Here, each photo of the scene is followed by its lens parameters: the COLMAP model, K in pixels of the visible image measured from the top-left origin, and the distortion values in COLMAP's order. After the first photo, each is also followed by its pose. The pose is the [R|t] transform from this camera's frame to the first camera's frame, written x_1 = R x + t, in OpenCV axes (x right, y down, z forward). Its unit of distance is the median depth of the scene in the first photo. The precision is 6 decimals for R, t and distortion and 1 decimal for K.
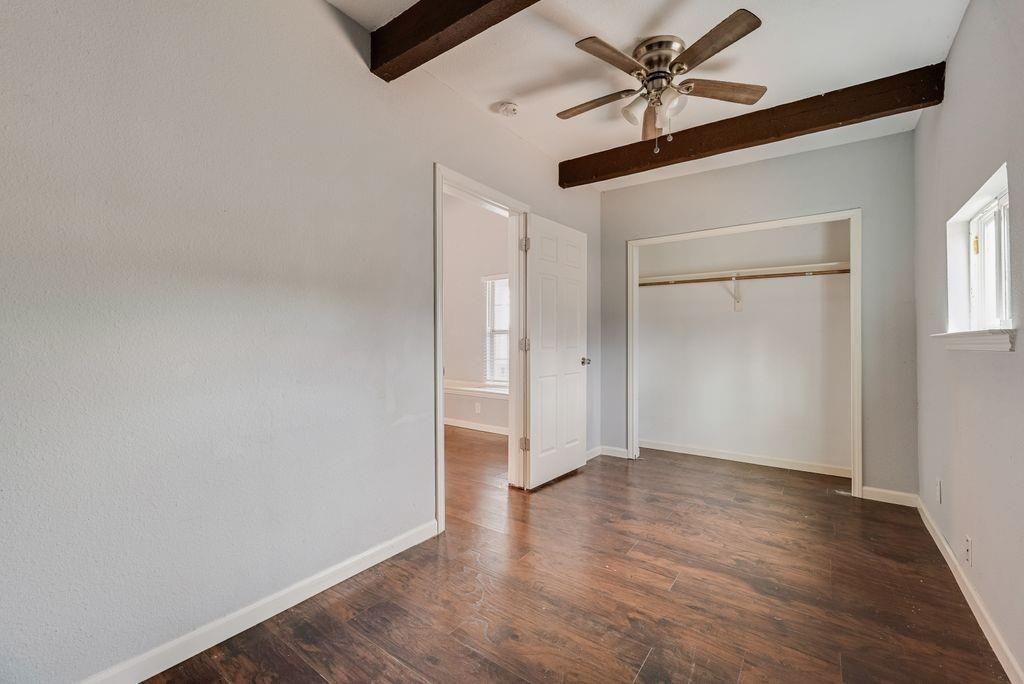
lens RADIAL K [[415.2, 0, 502.7], [0, 415.2, 344.6], [0, 0, 1]] dist [0.001151, -0.001090]
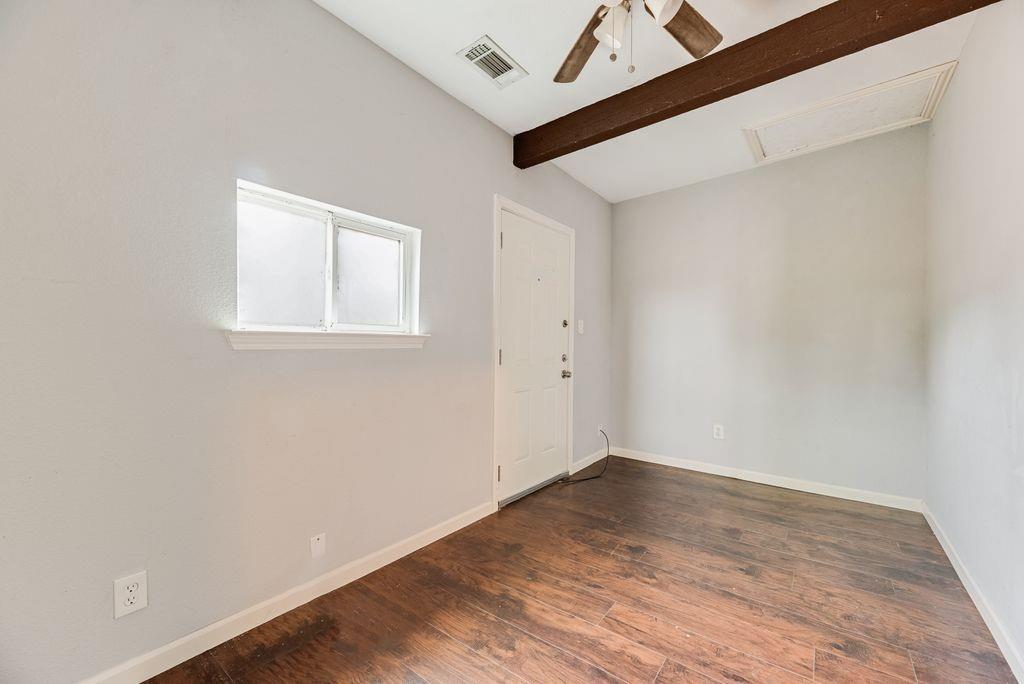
lens RADIAL K [[415.2, 0, 517.6], [0, 415.2, 348.4], [0, 0, 1]] dist [0.001151, -0.001090]
pose [[-0.999822, -0.009866, -0.016105, 0.481844], [-0.010060, 0.999877, 0.012008, -0.001367], [0.015985, 0.012168, -0.999798, 1.447214]]
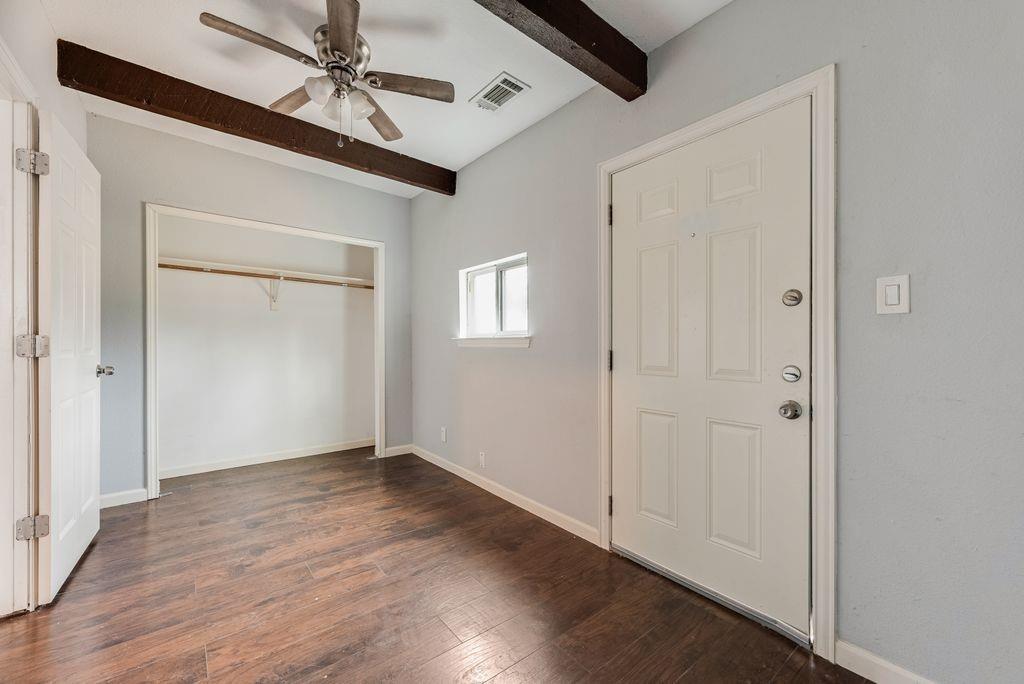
lens RADIAL K [[415.2, 0, 511.8], [0, 415.2, 345.2], [0, 0, 1]] dist [0.001151, -0.001090]
pose [[0.243622, -0.005783, 0.969853, -0.404934], [0.002946, 0.999982, 0.005223, -0.001392], [-0.969866, 0.001585, 0.243635, 0.321274]]
